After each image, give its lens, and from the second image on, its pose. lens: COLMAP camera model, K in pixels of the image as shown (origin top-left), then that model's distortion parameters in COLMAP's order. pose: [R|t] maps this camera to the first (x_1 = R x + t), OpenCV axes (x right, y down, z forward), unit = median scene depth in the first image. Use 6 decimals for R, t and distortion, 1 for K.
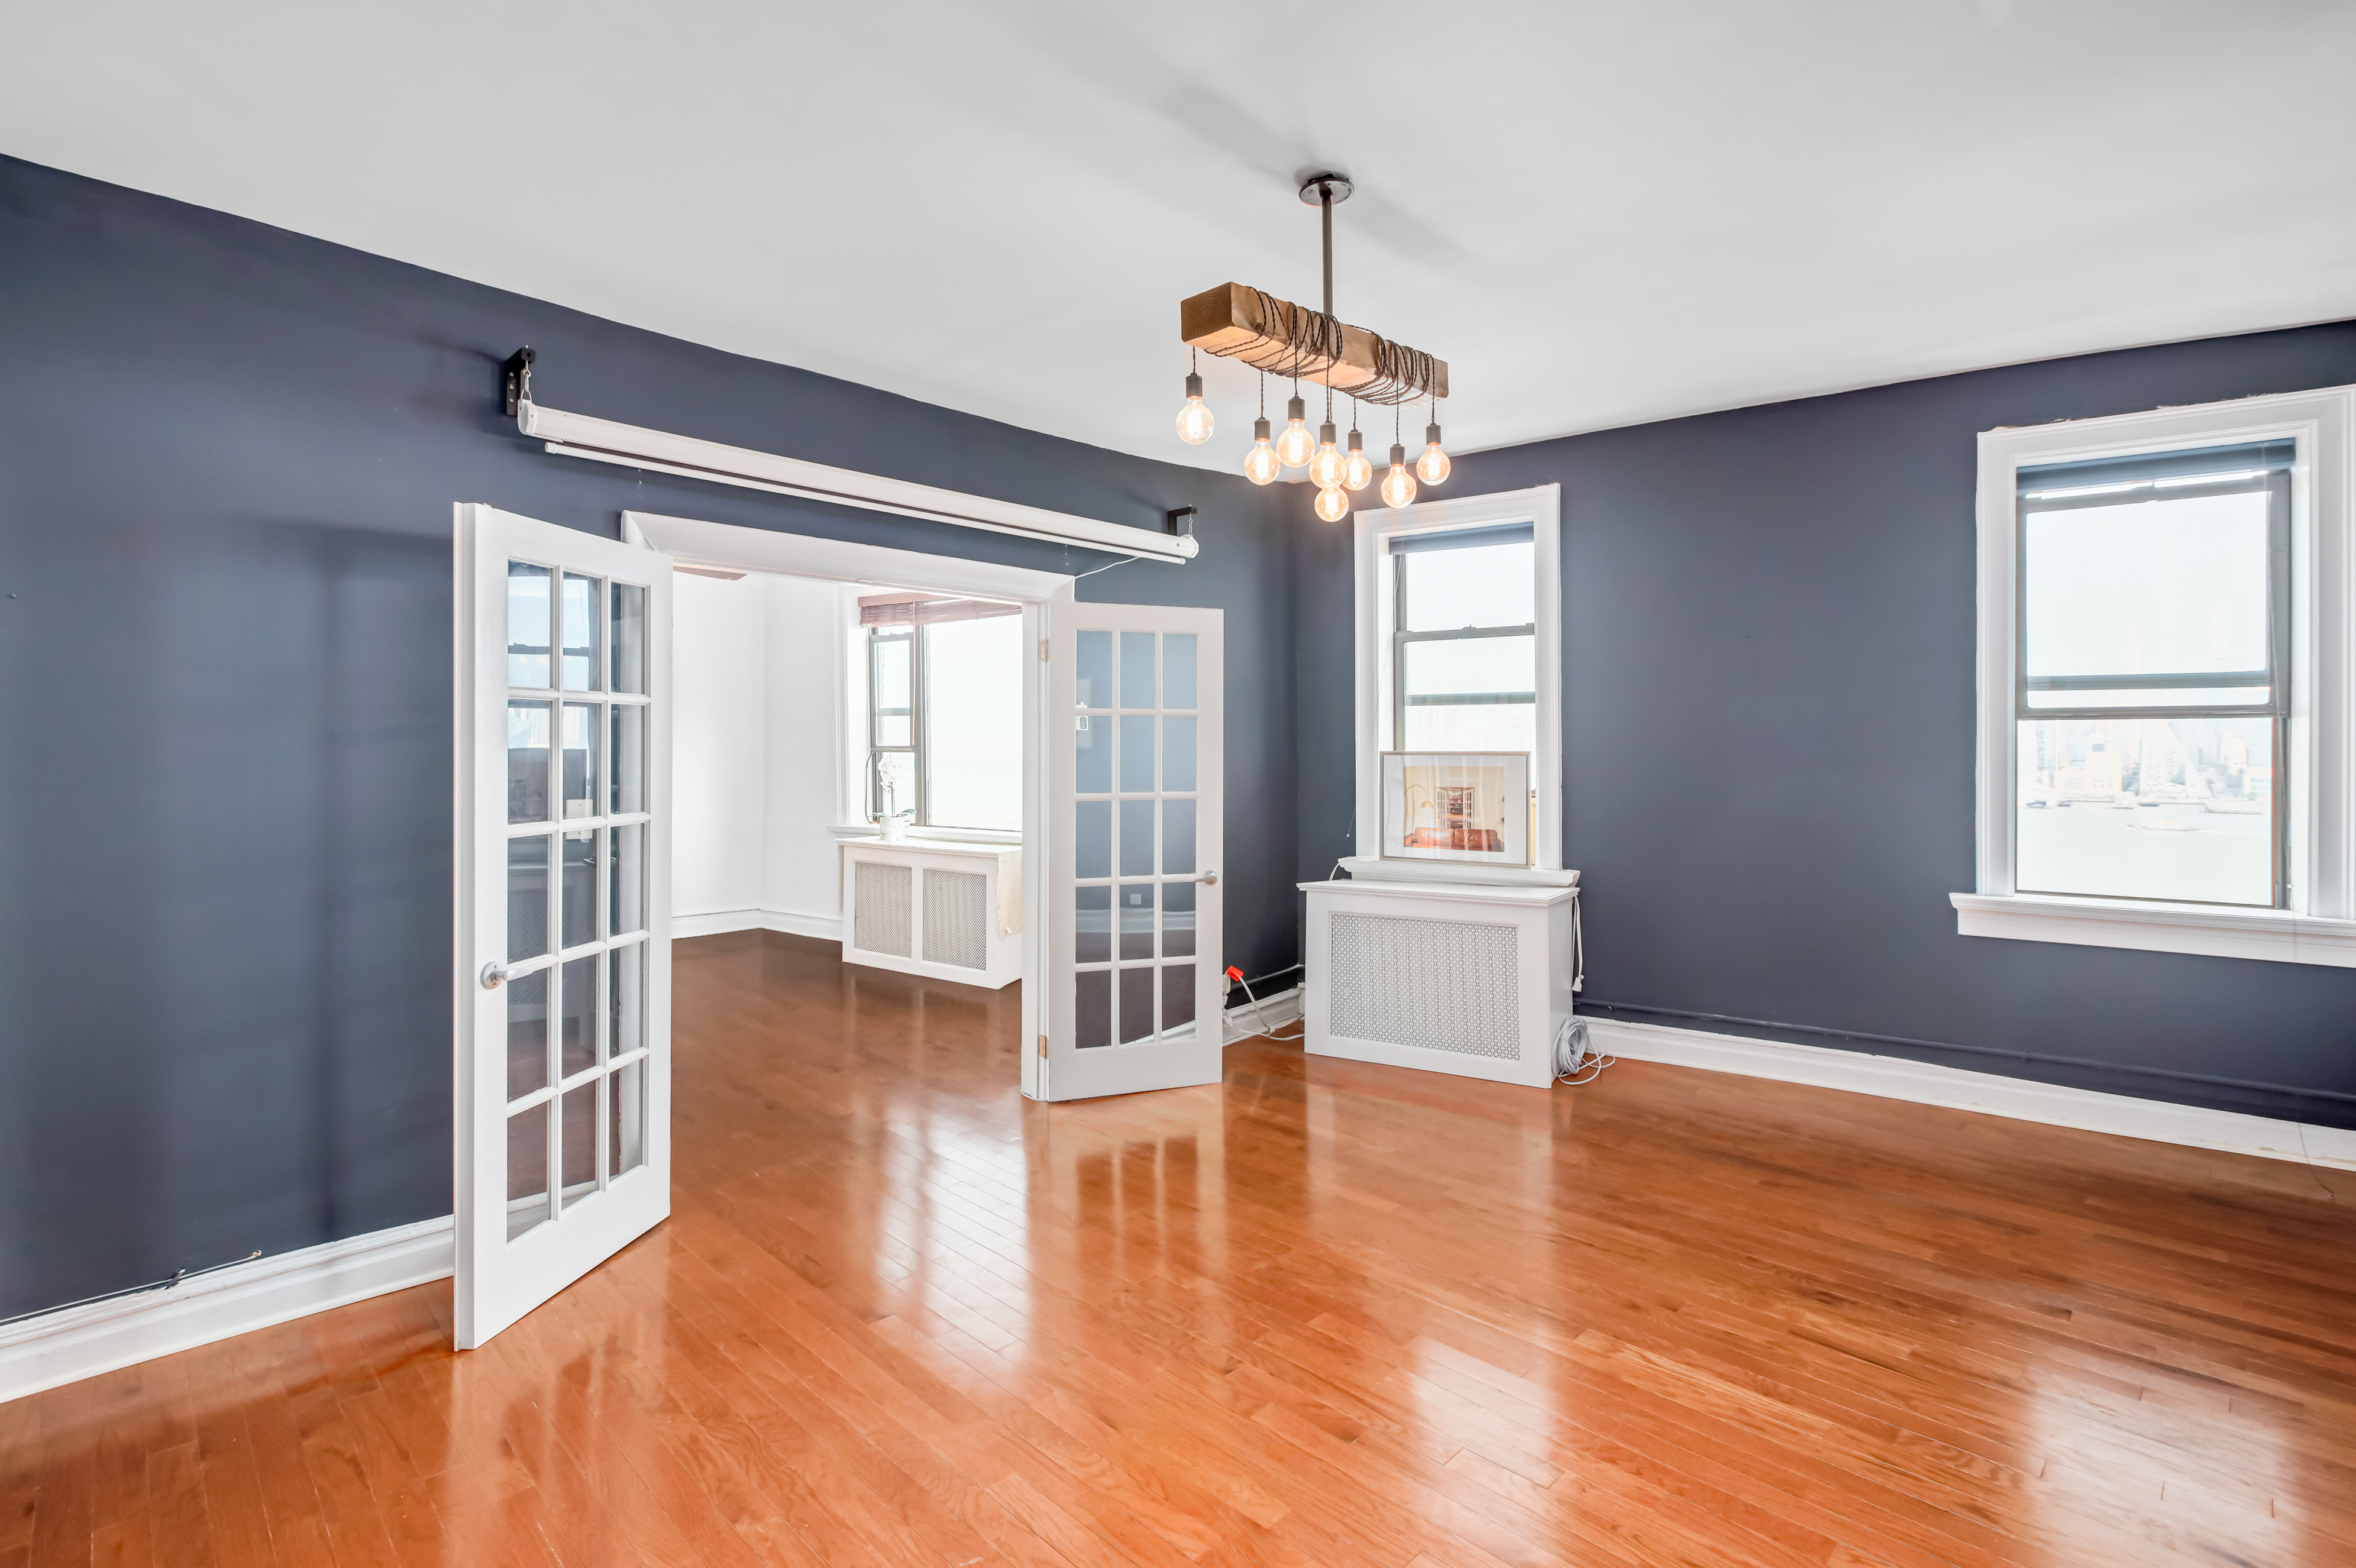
lens RADIAL K [[1090.8, 0, 1159.5], [0, 1090.8, 745.6], [0, 0, 1]] dist [0.003884, -0.002016]
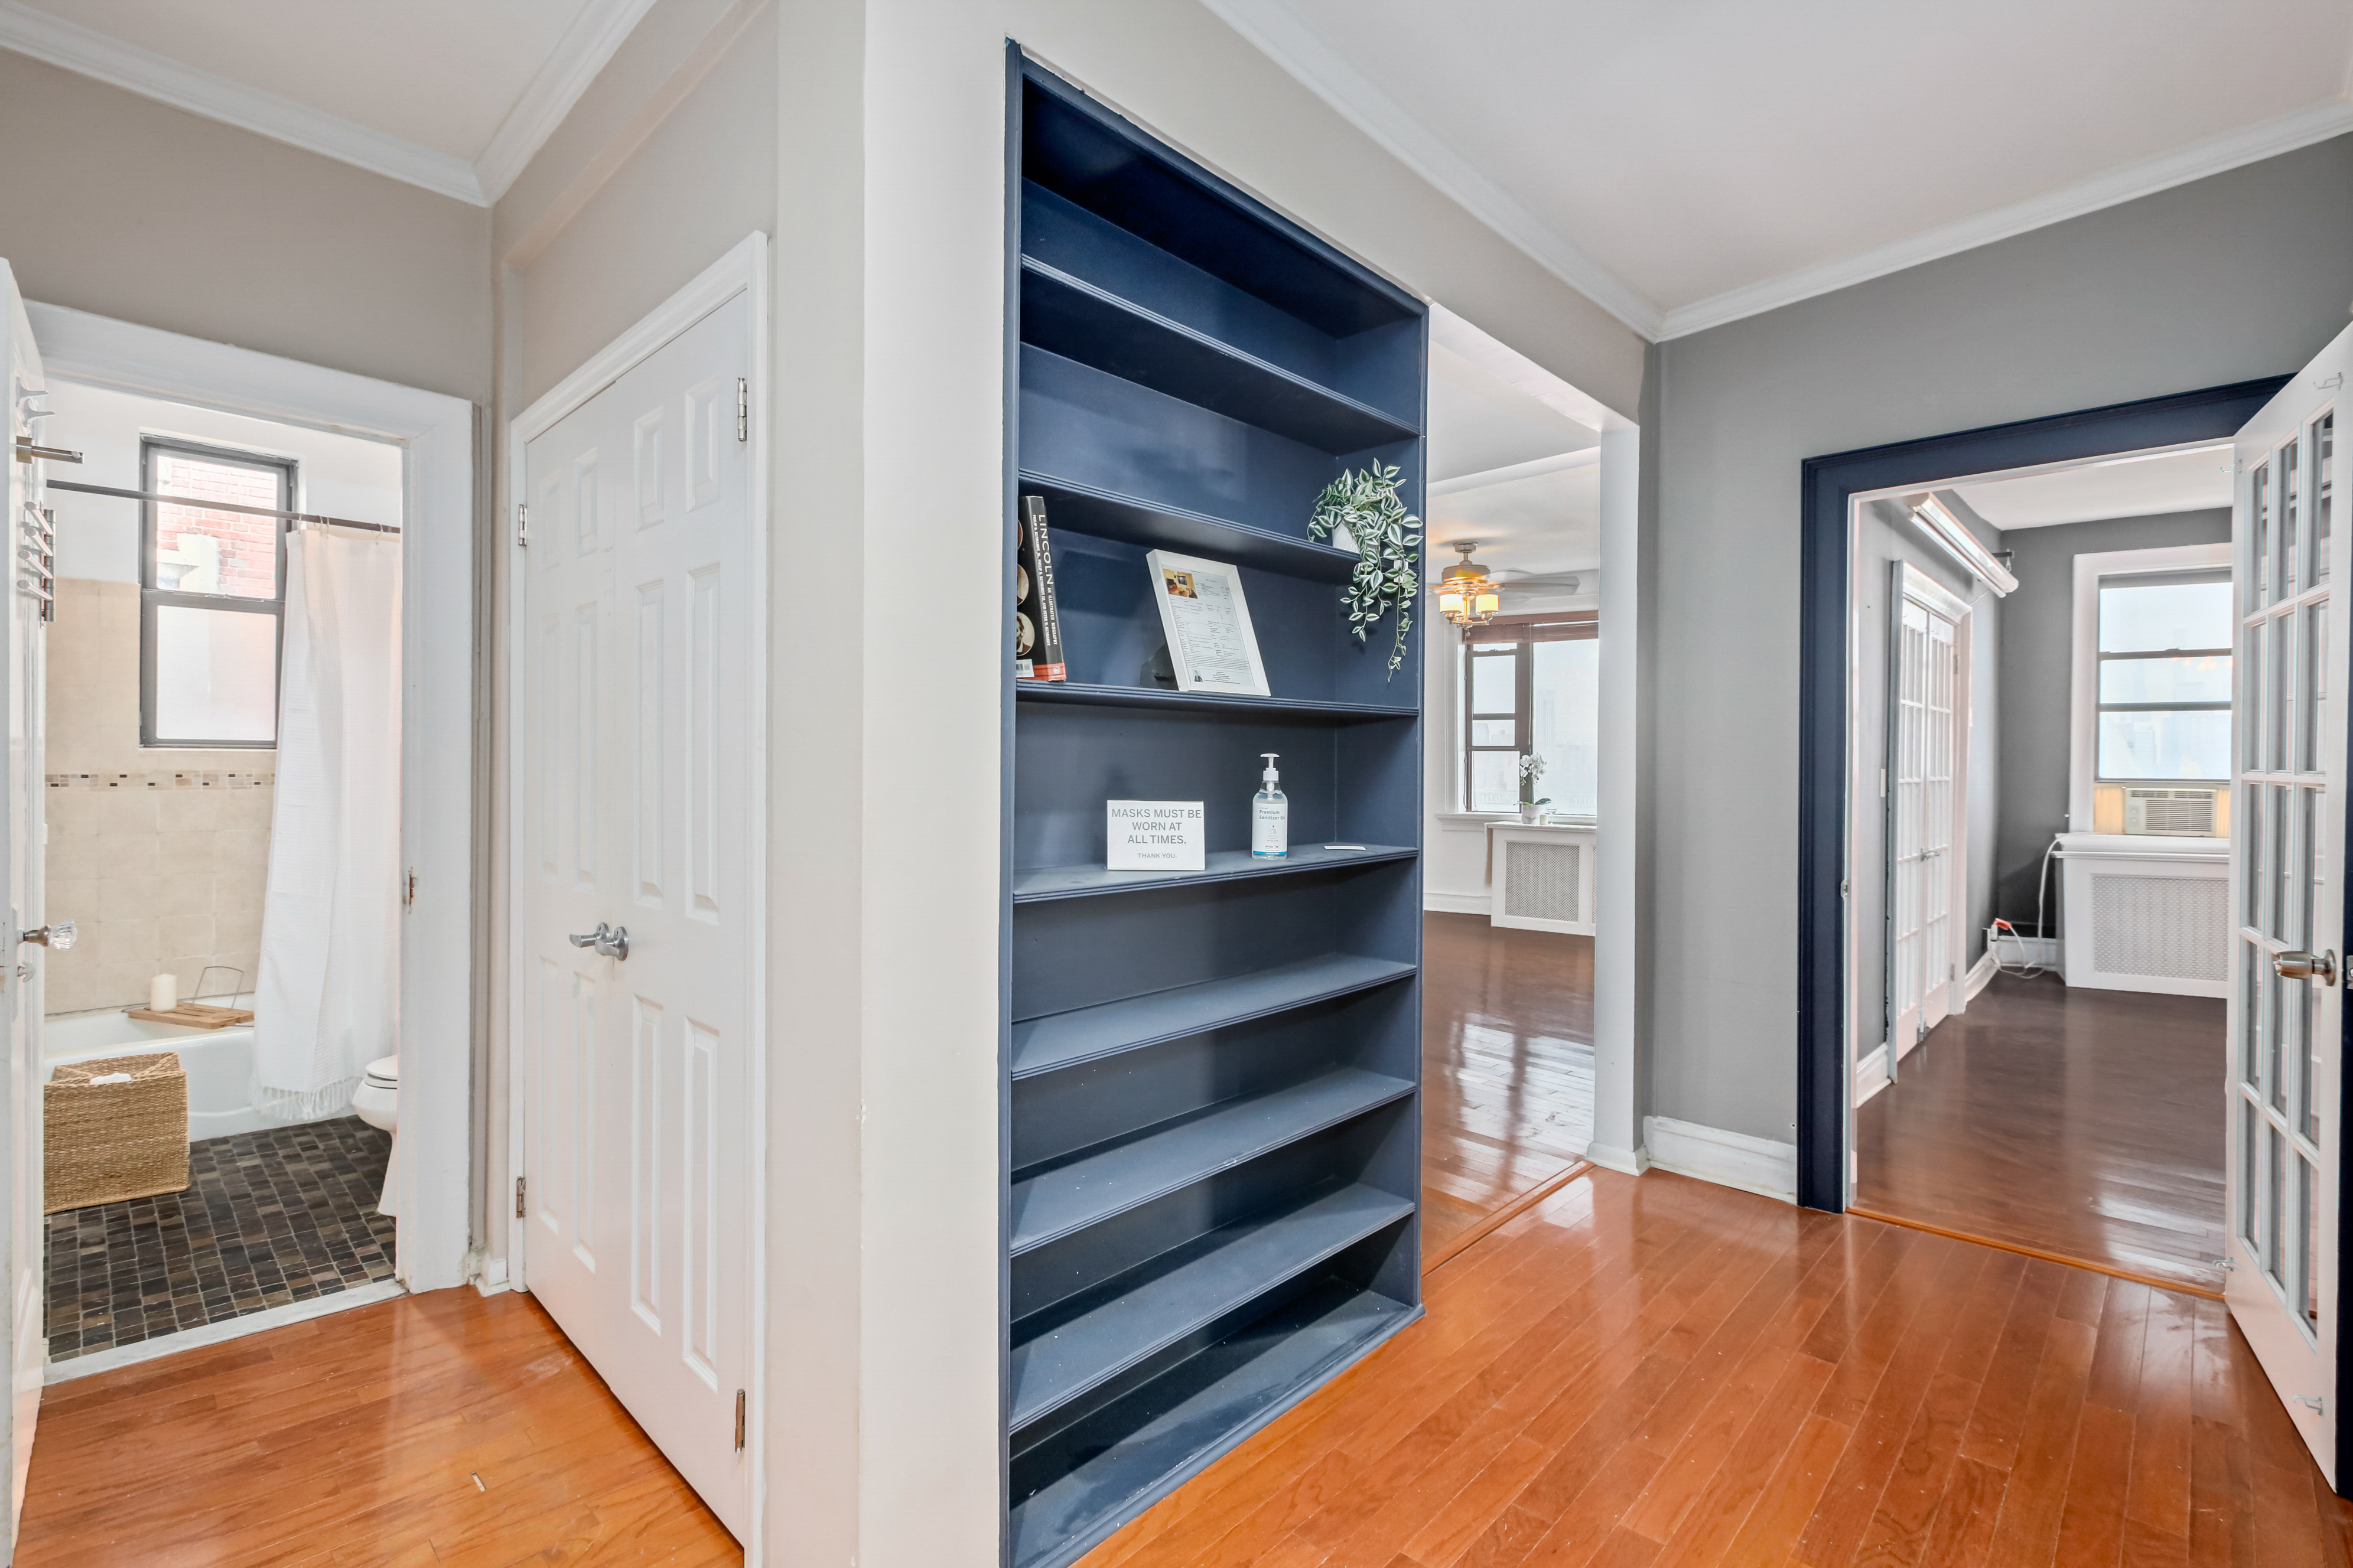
lens RADIAL K [[1061.1, 0, 1168.4], [0, 1061.1, 762.1], [0, 0, 1]] dist [0.005621, -0.001889]
pose [[0.999697, 0.006480, 0.023758, -1.526007], [-0.006539, 0.999976, 0.002407, 0.043944], [-0.023742, -0.002562, 0.999715, -0.333760]]
